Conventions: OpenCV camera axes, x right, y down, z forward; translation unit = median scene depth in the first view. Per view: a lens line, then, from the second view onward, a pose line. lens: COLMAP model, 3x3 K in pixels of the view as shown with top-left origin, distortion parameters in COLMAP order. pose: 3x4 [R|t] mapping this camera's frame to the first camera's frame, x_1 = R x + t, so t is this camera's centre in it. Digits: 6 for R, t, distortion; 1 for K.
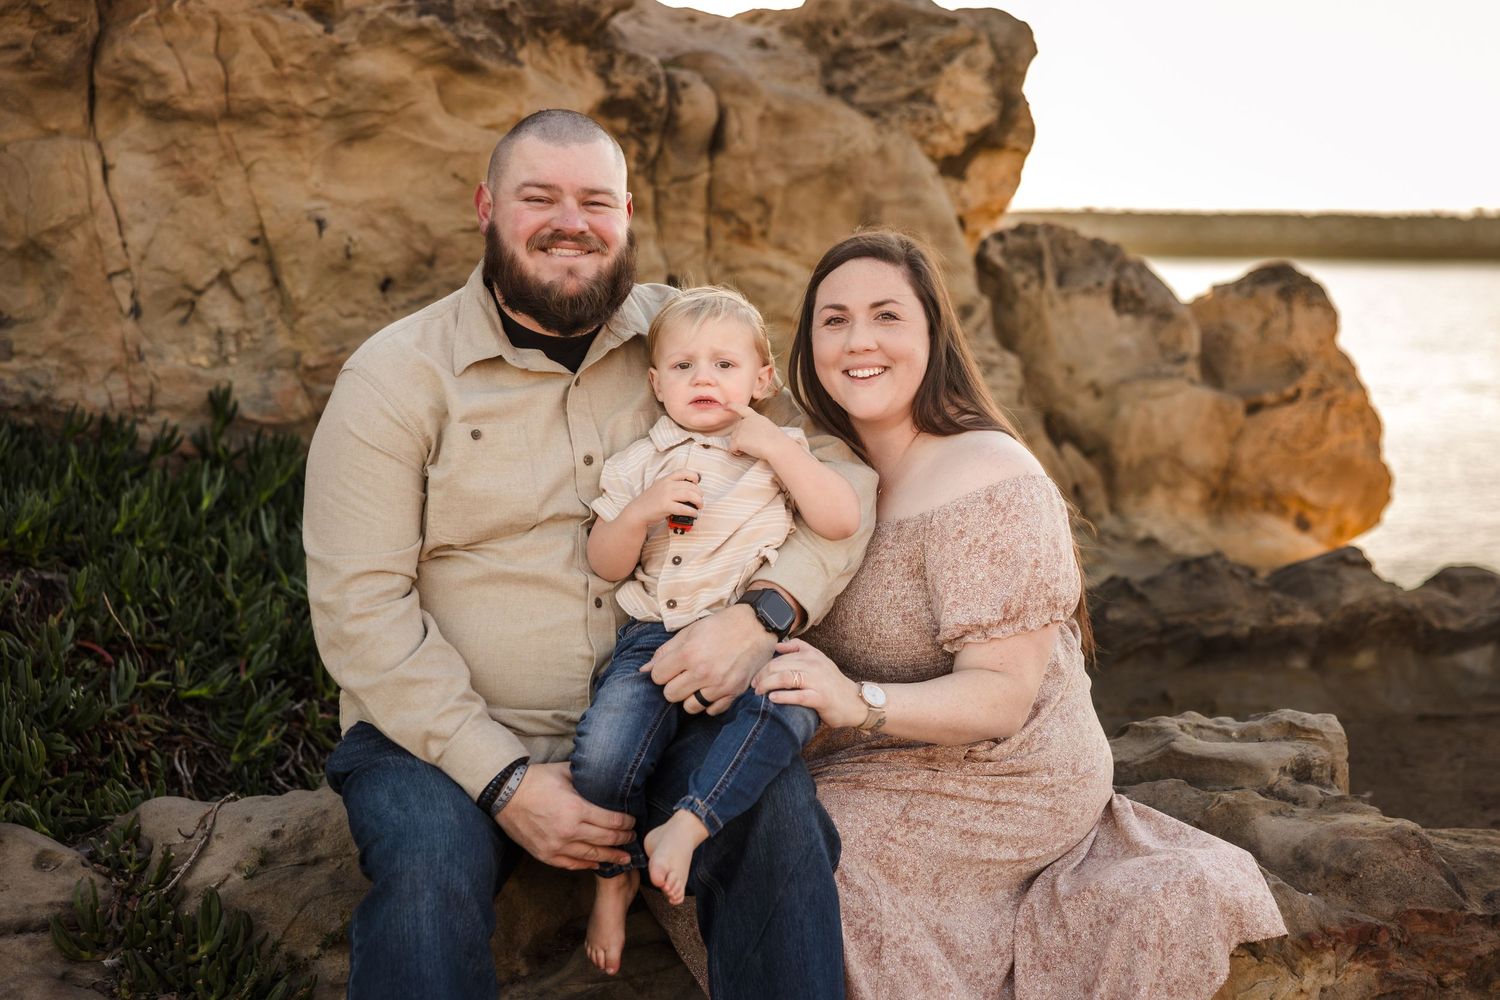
lens RADIAL K [[2359.3, 0, 748.4], [0, 2359.3, 504.0], [0, 0, 1]] dist [0.044573, 0.000000]
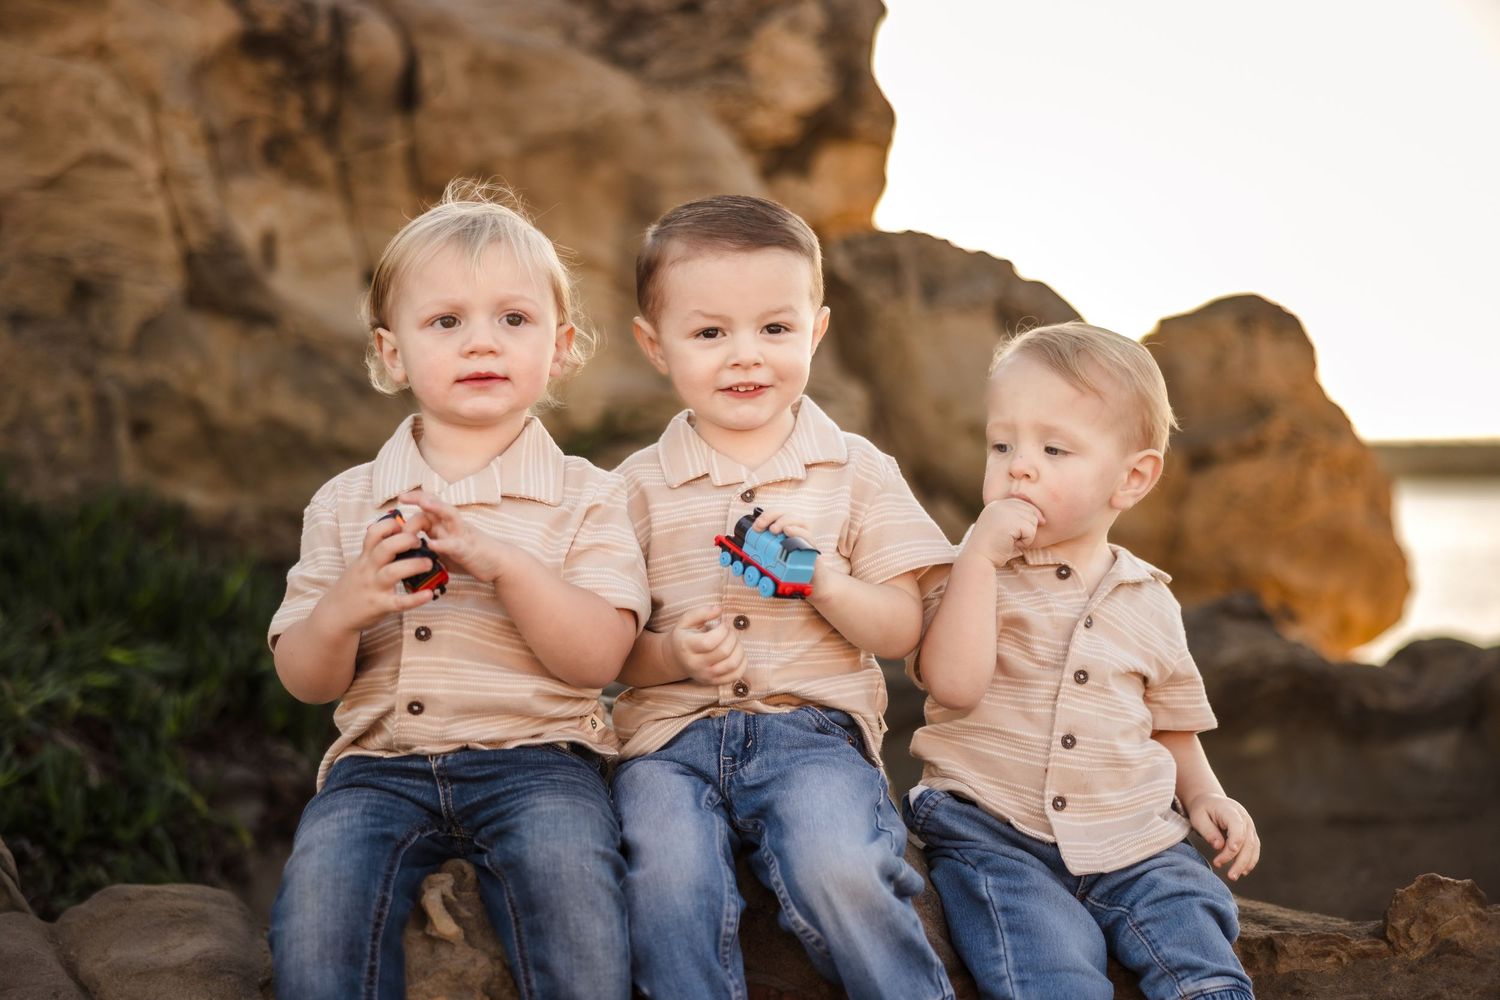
lens RADIAL K [[2397.7, 0, 744.6], [0, 2397.7, 500.1], [0, 0, 1]] dist [-0.000264, 0.000000]
pose [[0.990678, -0.019026, -0.134890, 0.202384], [0.003894, 0.993749, -0.111571, 0.072713], [0.136170, 0.110005, 0.984559, 0.228110]]
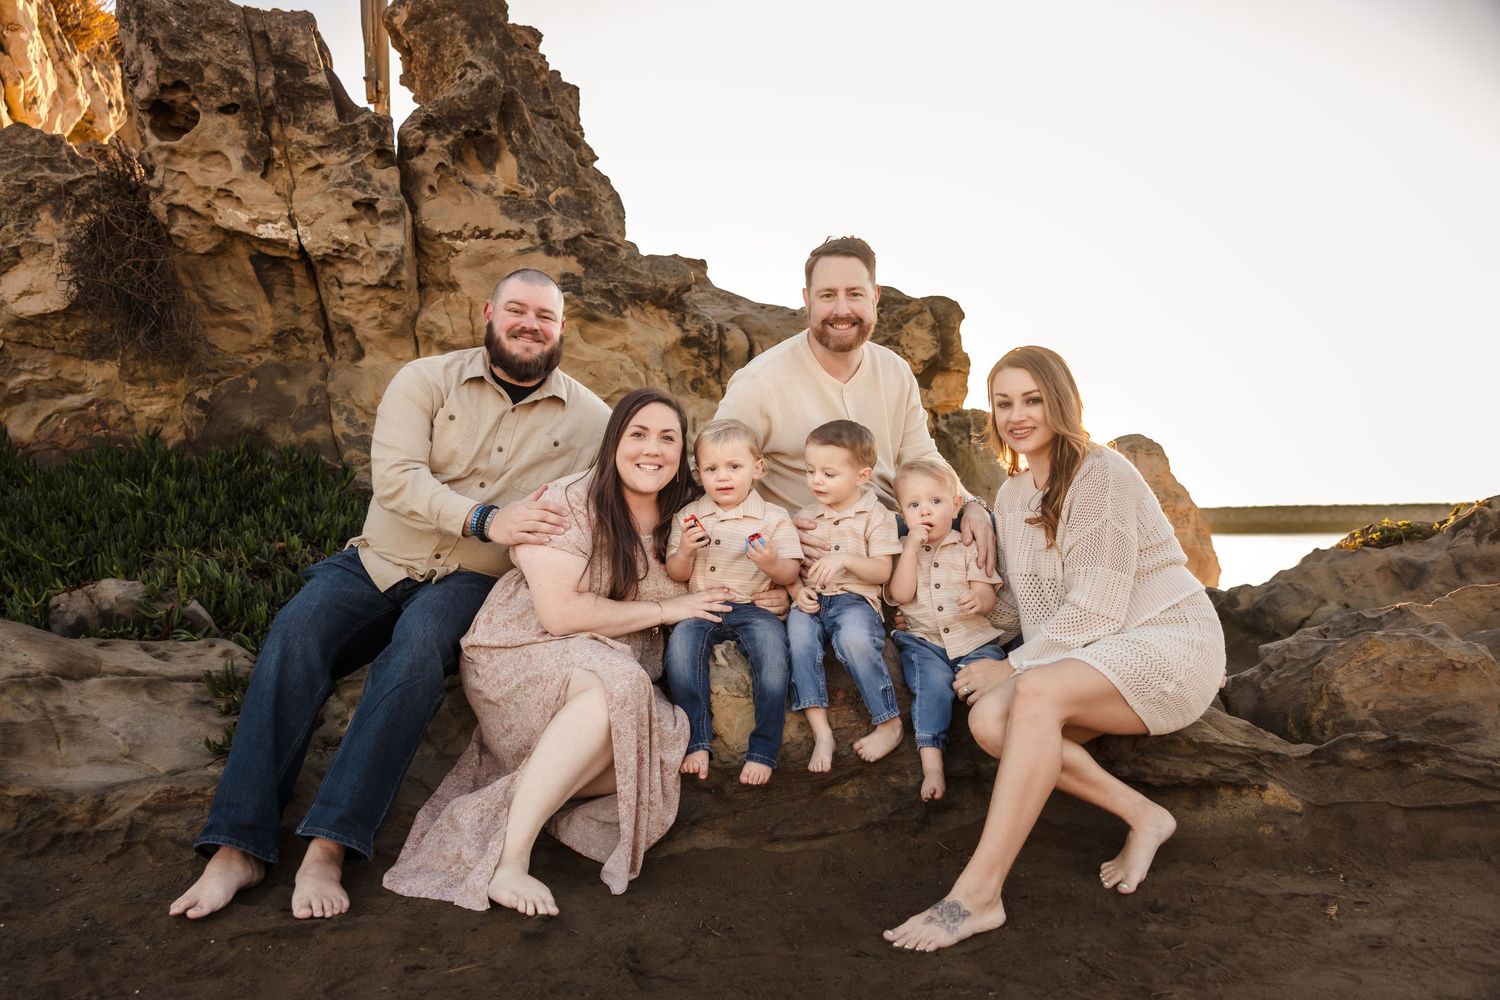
lens RADIAL K [[1235.4, 0, 750.8], [0, 1235.4, 501.6], [0, 0, 1]] dist [0.003735, 0.003491]
pose [[0.951781, -0.030442, -0.305263, 0.284461], [-0.014280, 0.989590, -0.143207, 0.102488], [0.306444, 0.140660, 0.941439, 0.070637]]
